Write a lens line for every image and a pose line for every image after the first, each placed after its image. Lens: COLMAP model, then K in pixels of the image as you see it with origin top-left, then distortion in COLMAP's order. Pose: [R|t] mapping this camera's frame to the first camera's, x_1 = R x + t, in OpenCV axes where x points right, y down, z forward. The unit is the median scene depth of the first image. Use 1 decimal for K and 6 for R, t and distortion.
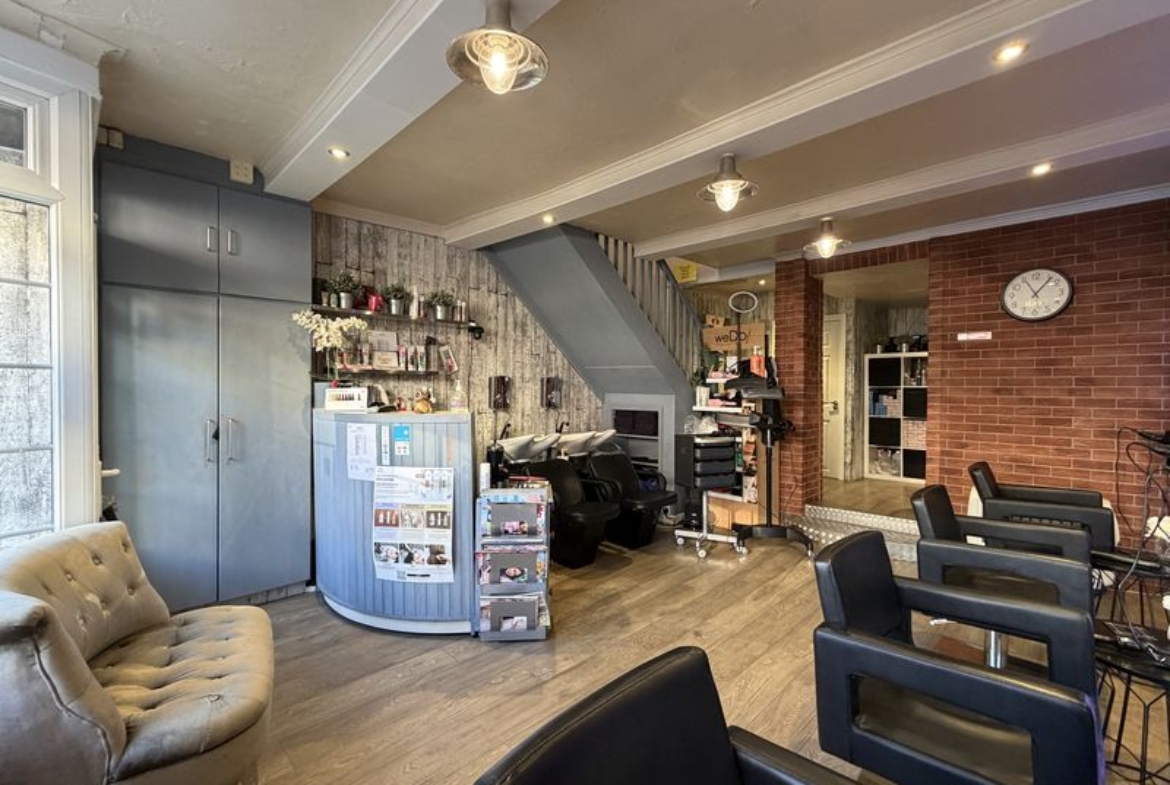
lens RADIAL K [[498.0, 0, 581.9], [0, 498.0, 394.5], [0, 0, 1]] dist [0.003556, 0.000203]
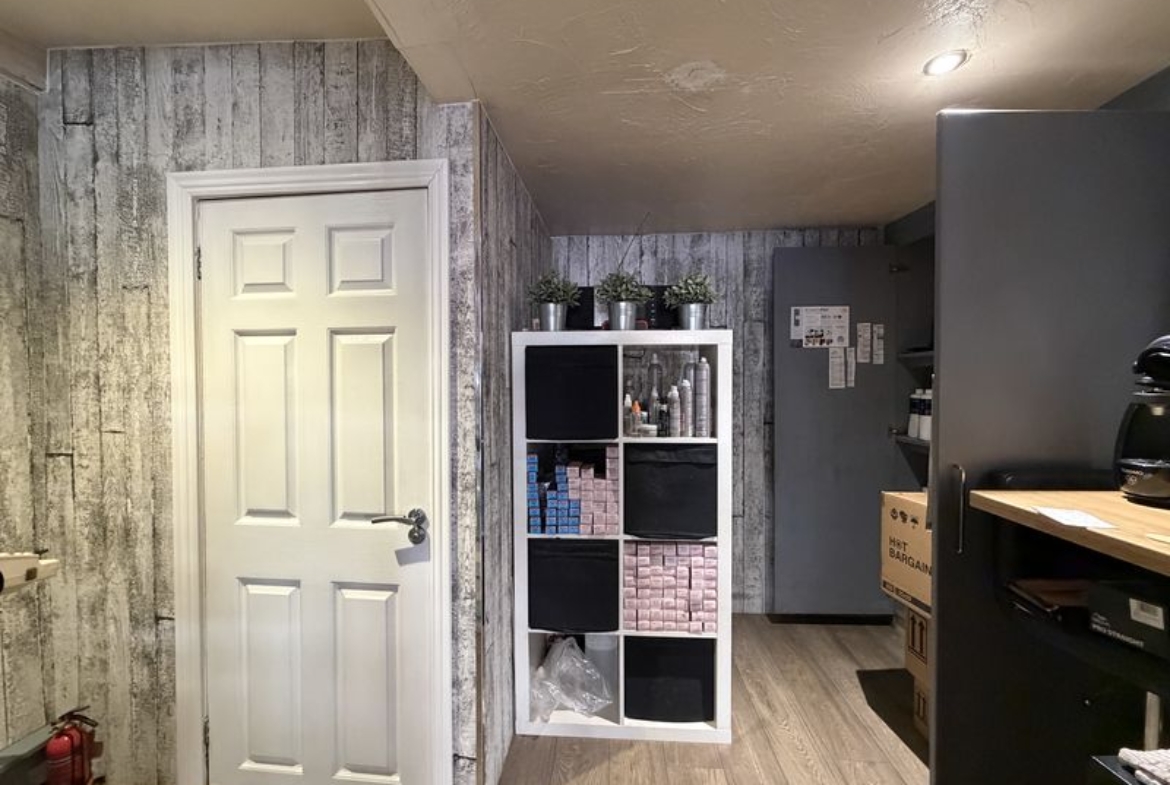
lens RADIAL K [[445.7, 0, 585.8], [0, 445.7, 392.7], [0, 0, 1]] dist [-0.004141, -0.000088]
pose [[0.751747, -0.020731, 0.659126, 0.447452], [0.015794, 0.999785, 0.013432, -0.049669], [-0.659262, 0.000313, 0.751913, 0.813969]]
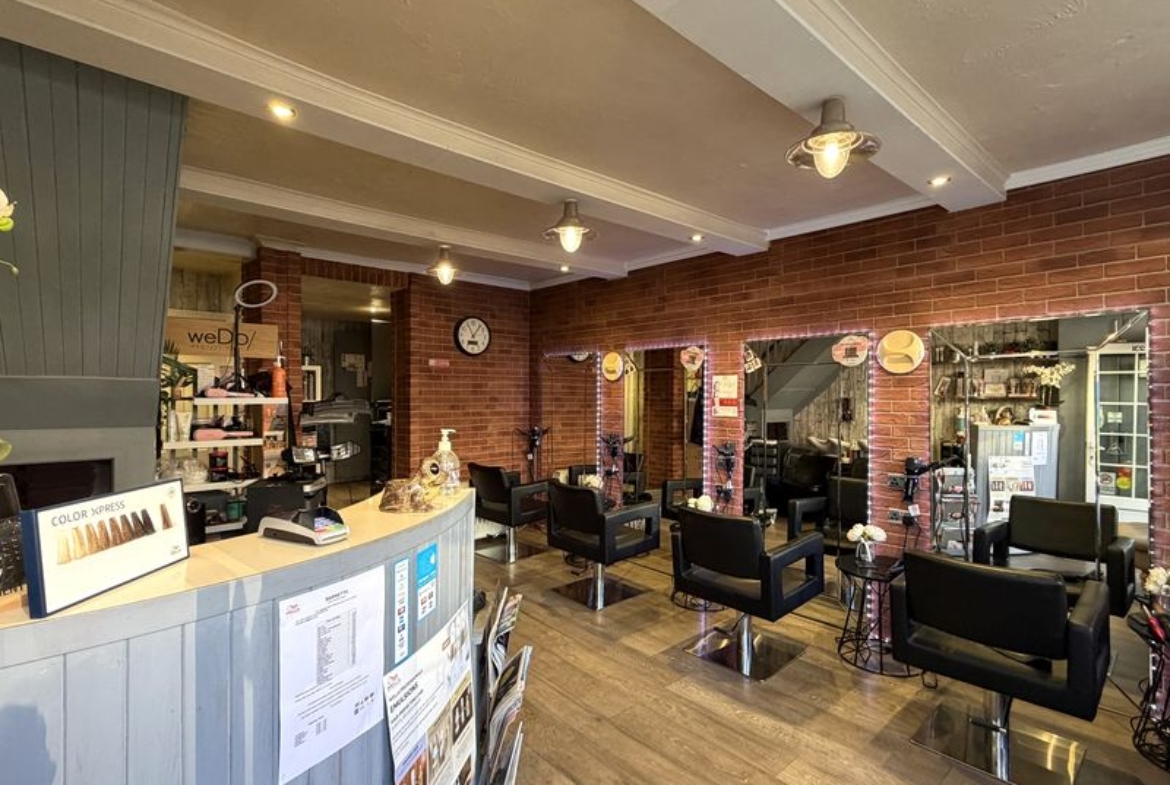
lens RADIAL K [[559.8, 0, 583.9], [0, 559.8, 393.1], [0, 0, 1]] dist [0.004743, 0.000150]
pose [[0.056364, -0.006849, 0.998387, -0.376259], [0.011590, 0.999914, 0.006205, -0.031094], [-0.998343, 0.011222, 0.056439, 0.380964]]
